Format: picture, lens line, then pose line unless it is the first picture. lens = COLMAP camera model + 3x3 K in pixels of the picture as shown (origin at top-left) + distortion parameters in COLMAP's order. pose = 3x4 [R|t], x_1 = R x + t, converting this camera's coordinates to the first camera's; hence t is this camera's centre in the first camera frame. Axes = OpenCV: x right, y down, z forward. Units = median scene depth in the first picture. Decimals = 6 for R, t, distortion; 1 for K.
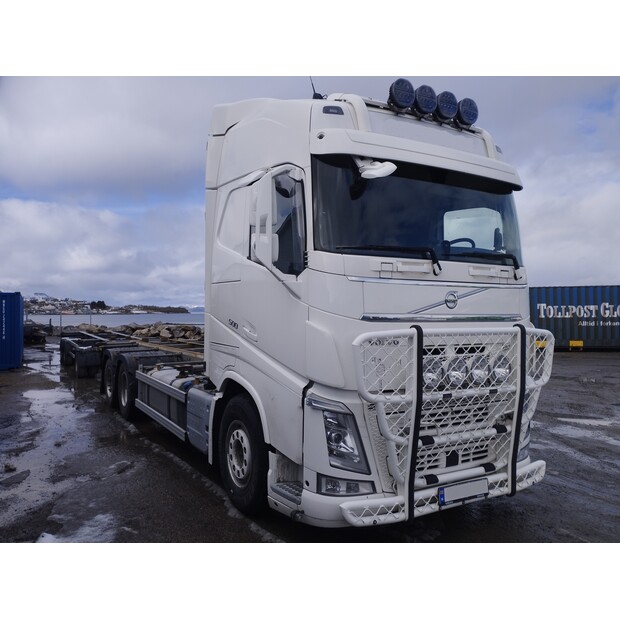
lens RADIAL K [[505.2, 0, 307.6], [0, 505.2, 316.3], [0, 0, 1]] dist [0.070910, -0.058844]
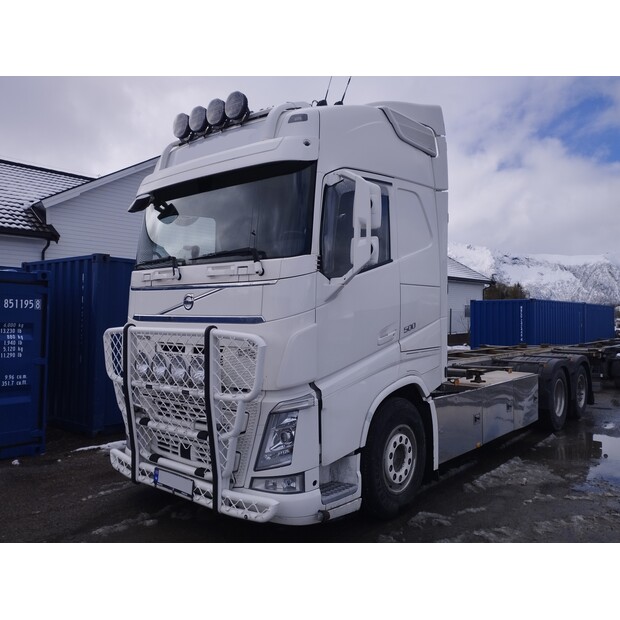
lens RADIAL K [[505.2, 0, 305.8], [0, 505.2, 314.0], [0, 0, 1]] dist [0.070910, -0.058844]
pose [[0.345160, -0.002655, -0.938540, 1.383336], [-0.012070, 0.999901, -0.007268, -0.001518], [0.938466, 0.013836, 0.345093, 0.878253]]
